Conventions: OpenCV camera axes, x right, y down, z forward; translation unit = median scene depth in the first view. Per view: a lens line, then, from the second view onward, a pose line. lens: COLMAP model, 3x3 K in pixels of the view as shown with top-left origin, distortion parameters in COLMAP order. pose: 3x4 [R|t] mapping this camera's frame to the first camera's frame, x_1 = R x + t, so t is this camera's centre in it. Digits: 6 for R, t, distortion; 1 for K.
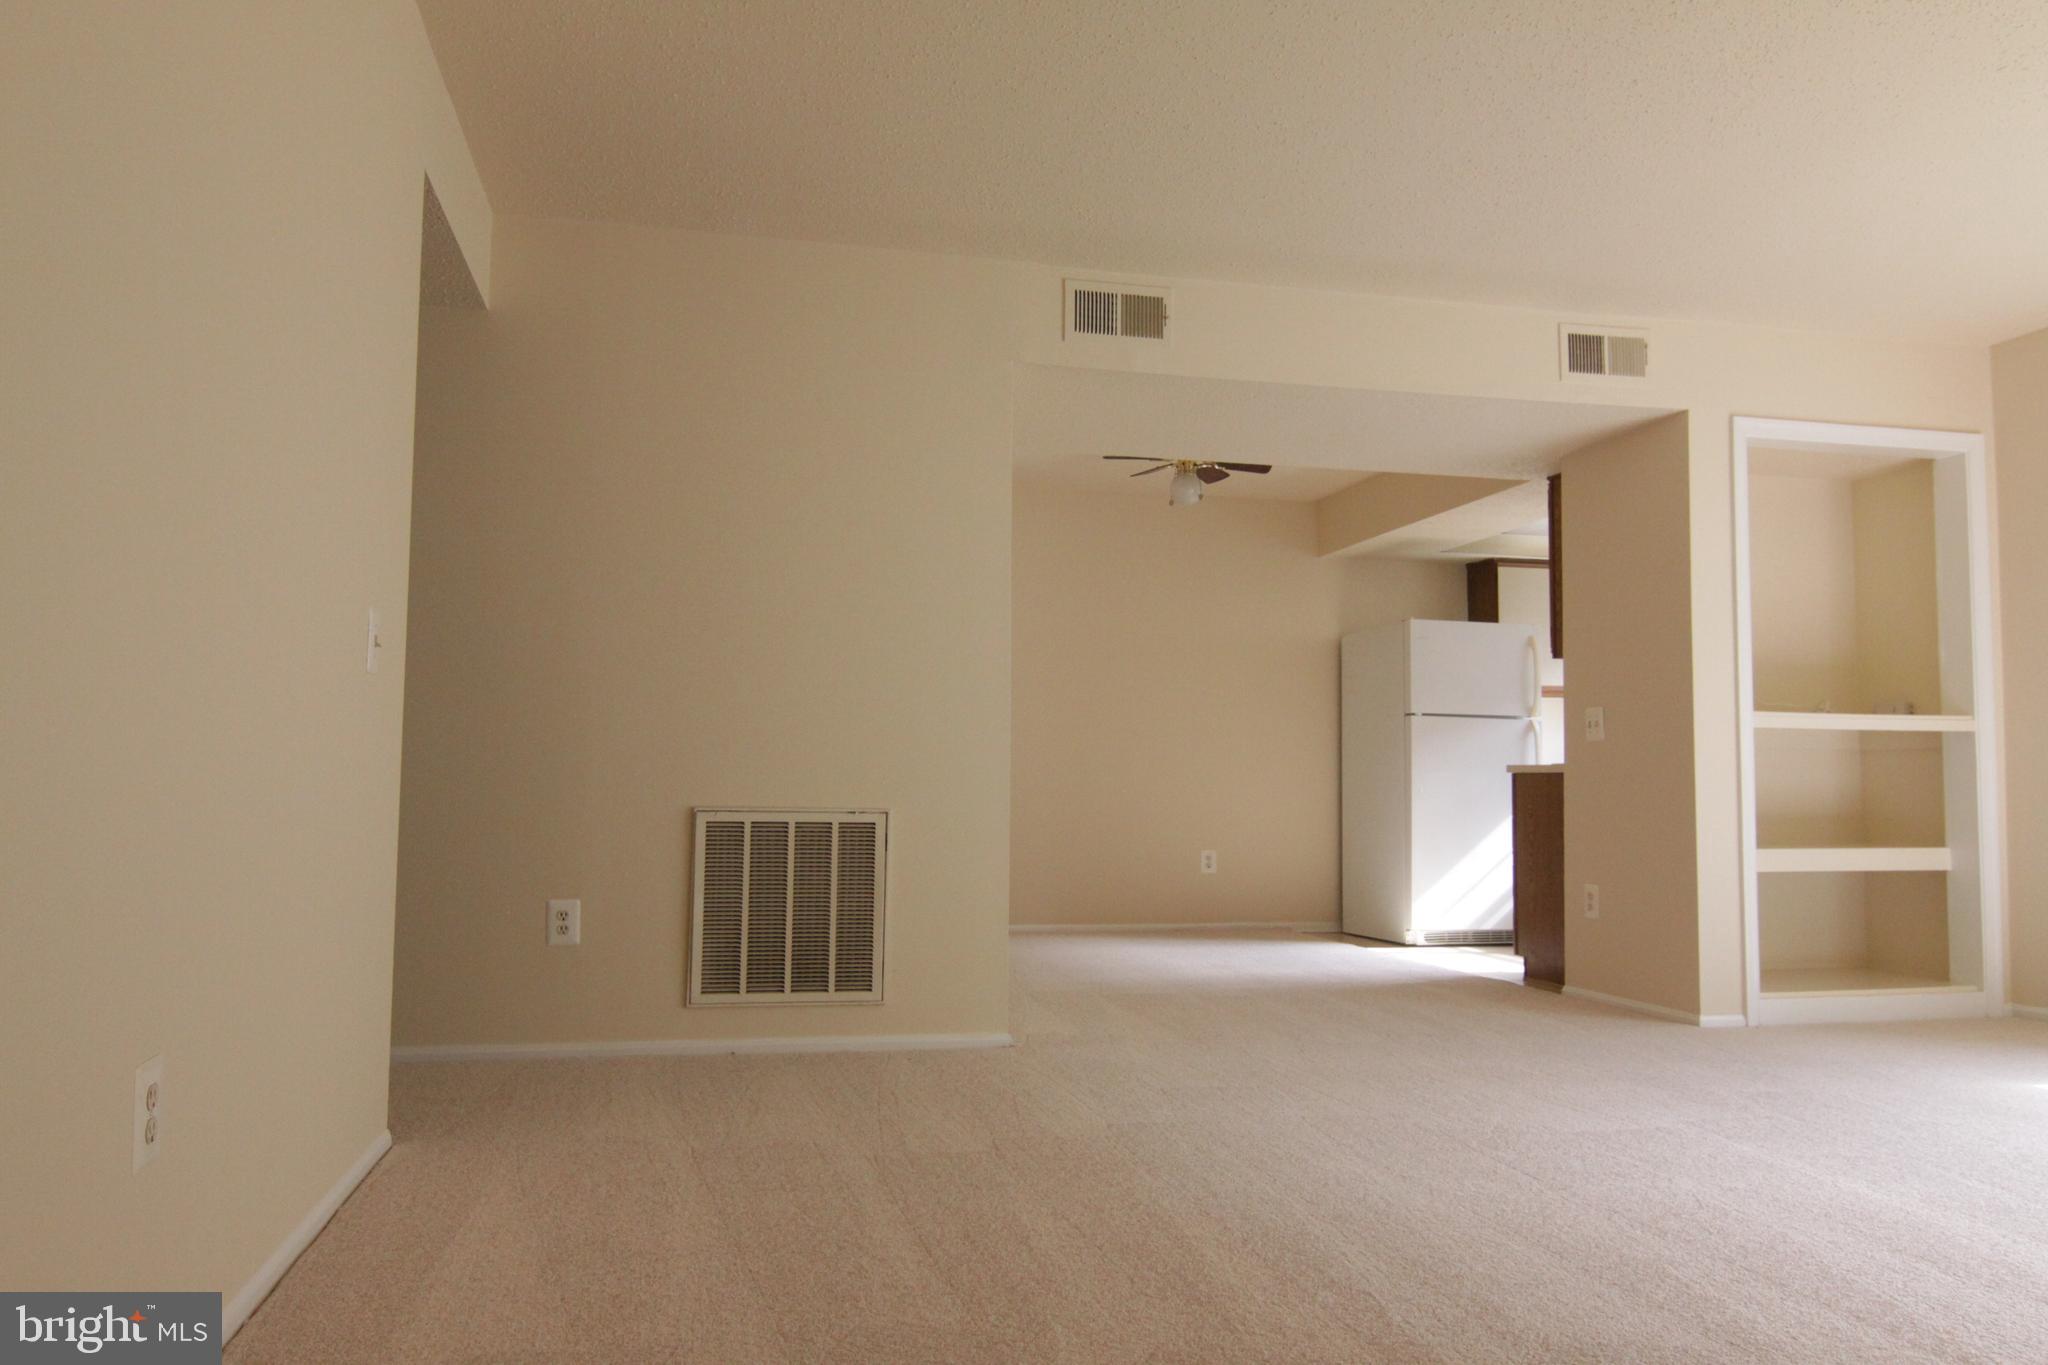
lens RADIAL K [[1466.4, 0, 1024.0], [0, 1466.4, 682.5], [0, 0, 1]] dist [-0.006461, 0.000124]
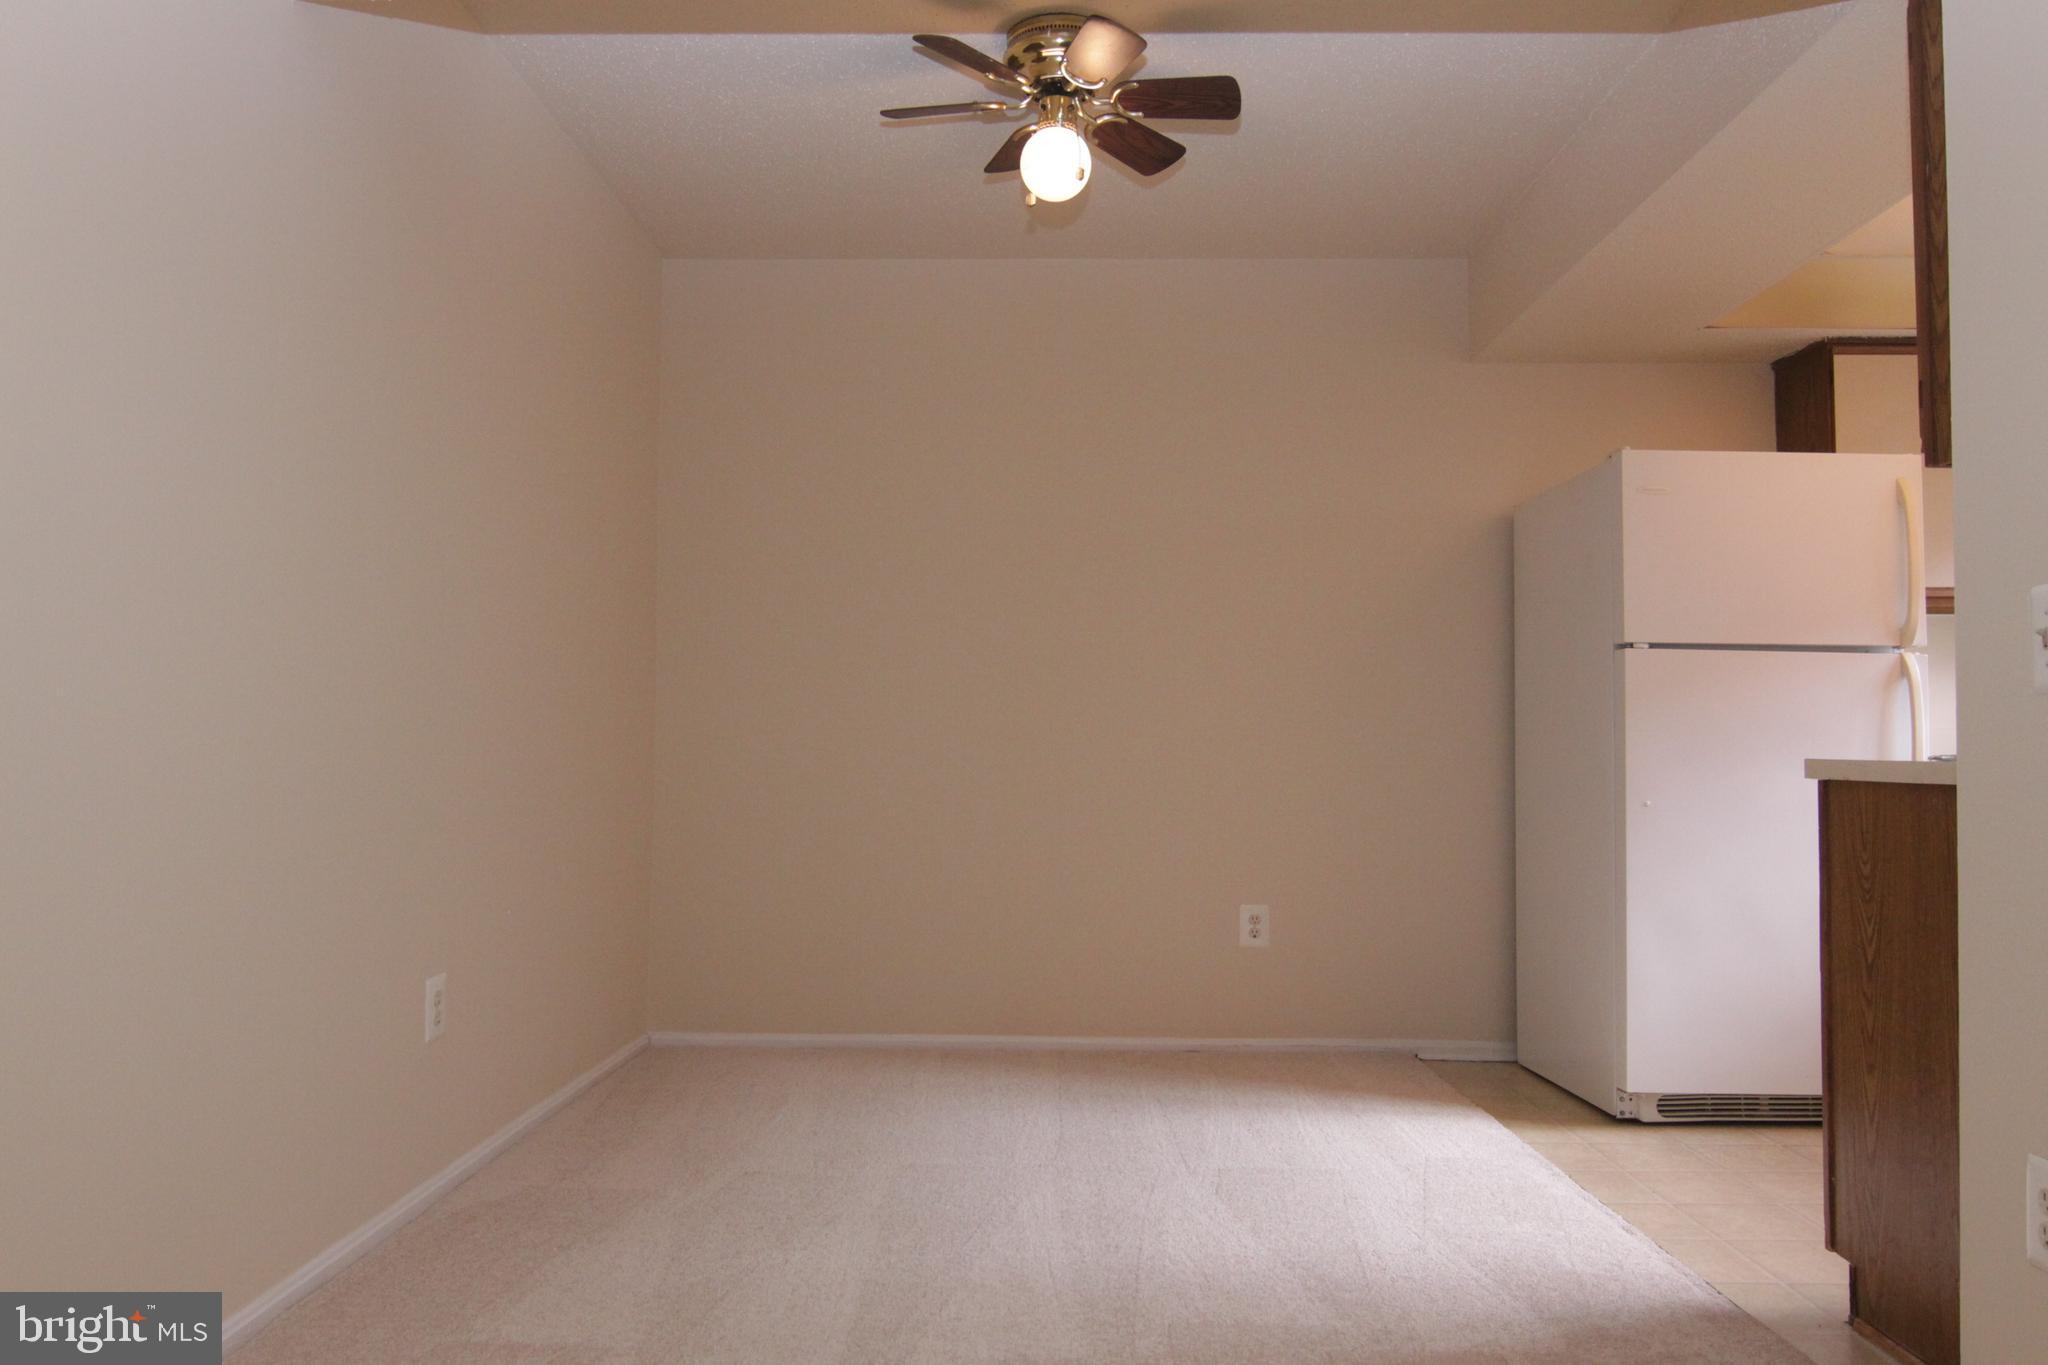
lens RADIAL K [[1466.4, 0, 1024.0], [0, 1466.4, 682.5], [0, 0, 1]] dist [-0.006461, 0.000124]
pose [[0.971018, -0.019242, -0.238231, 0.251062], [0.024930, 0.999471, 0.020887, 0.025573], [0.237703, -0.026221, 0.970984, 0.648569]]
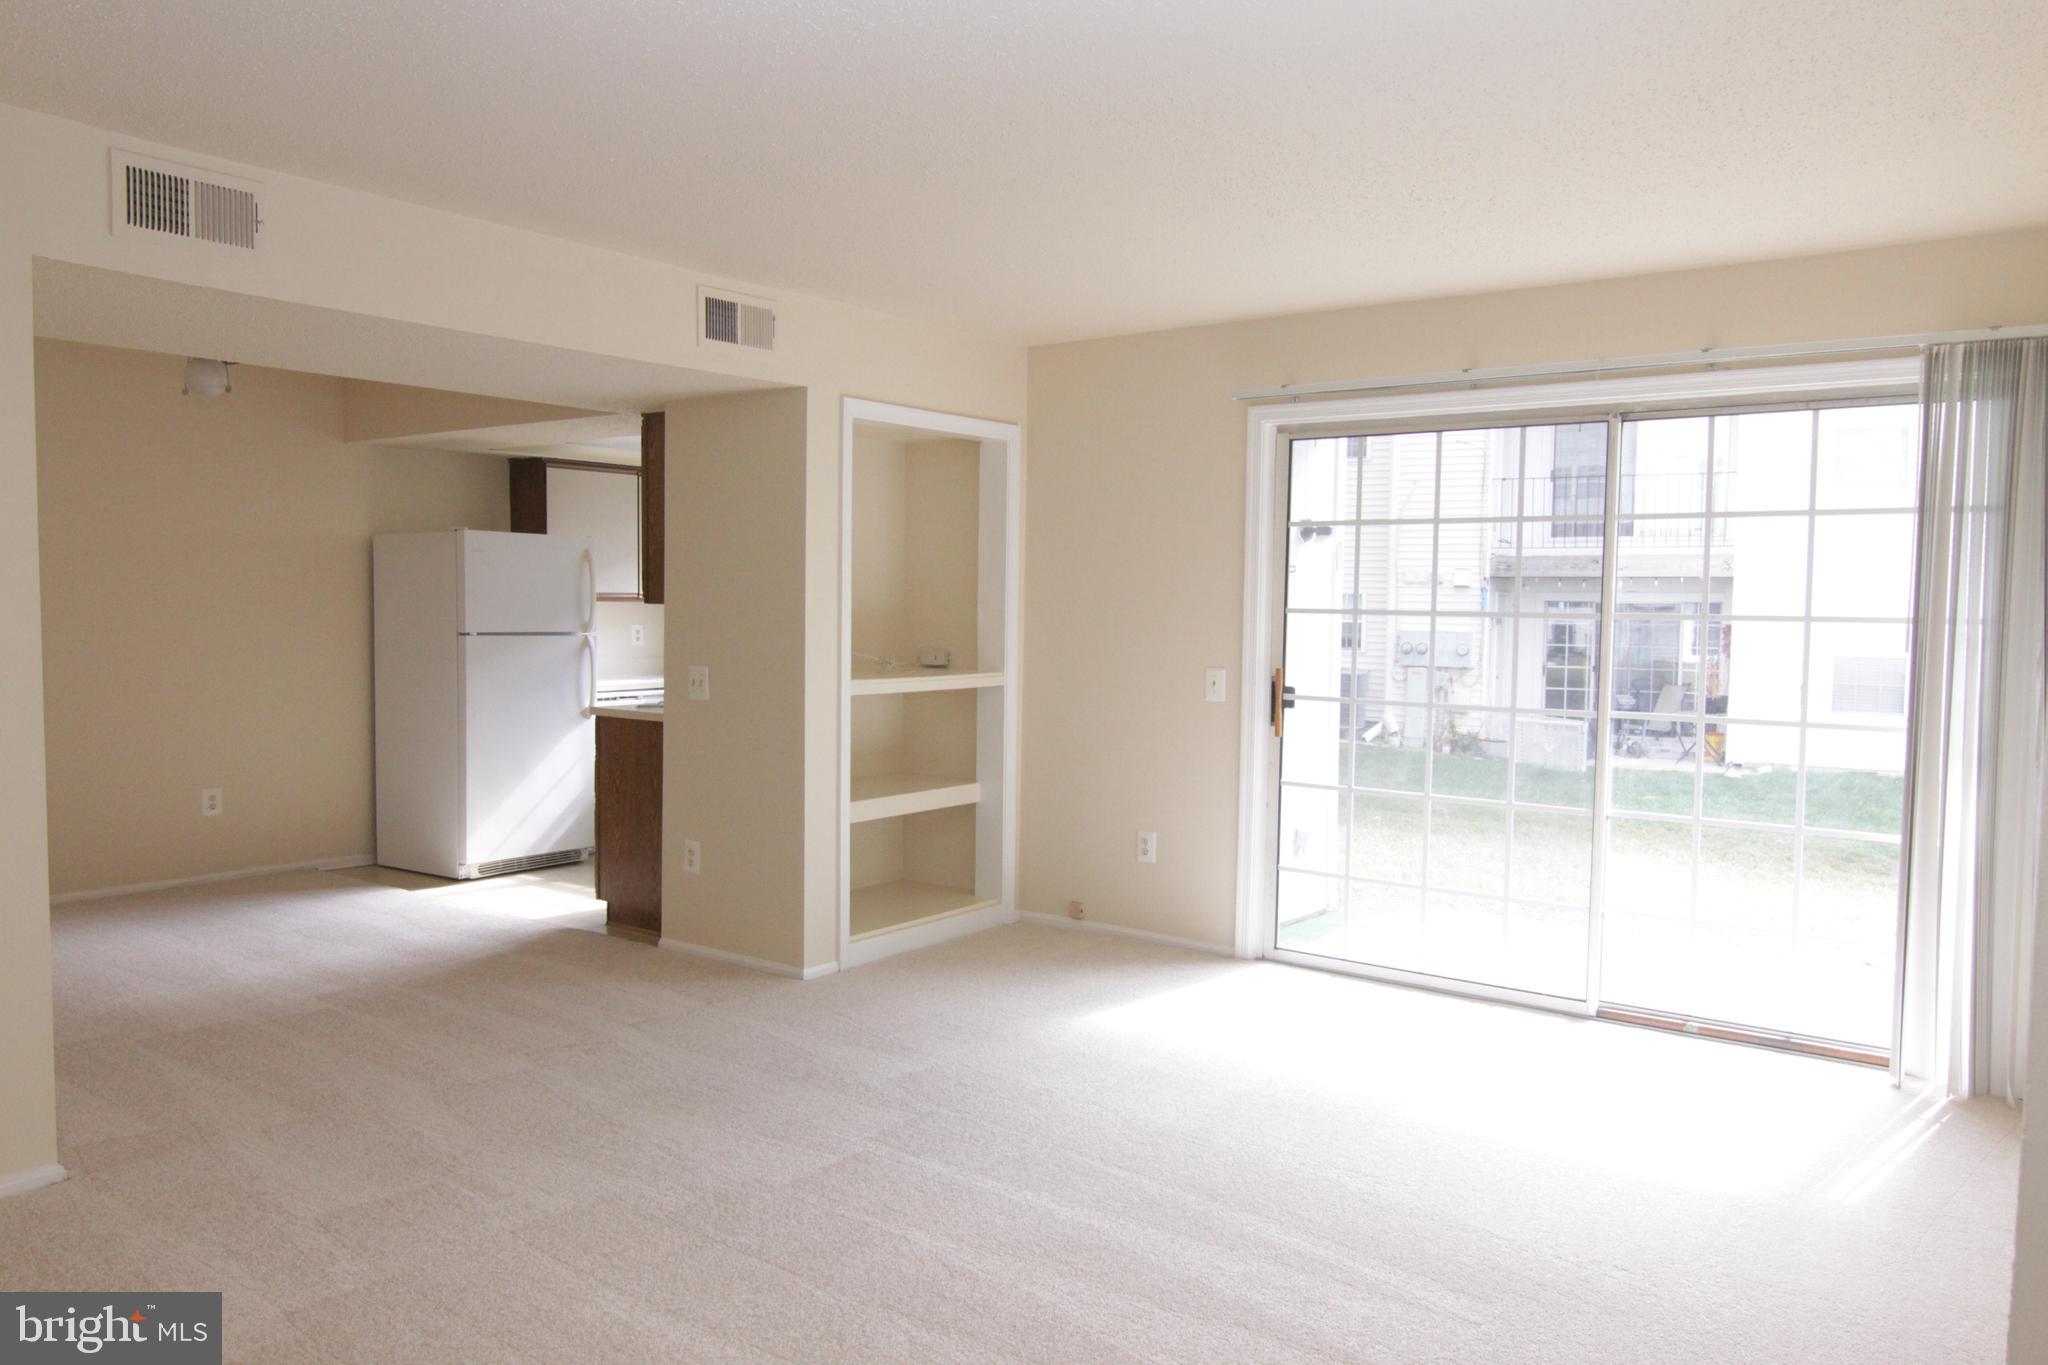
lens RADIAL K [[1466.4, 0, 1024.0], [0, 1466.4, 682.5], [0, 0, 1]] dist [-0.006461, 0.000124]
pose [[0.759771, -0.036940, 0.649140, -0.091162], [-0.052560, 0.991628, 0.117947, -0.100943], [-0.648063, -0.123731, 0.751469, 0.103262]]
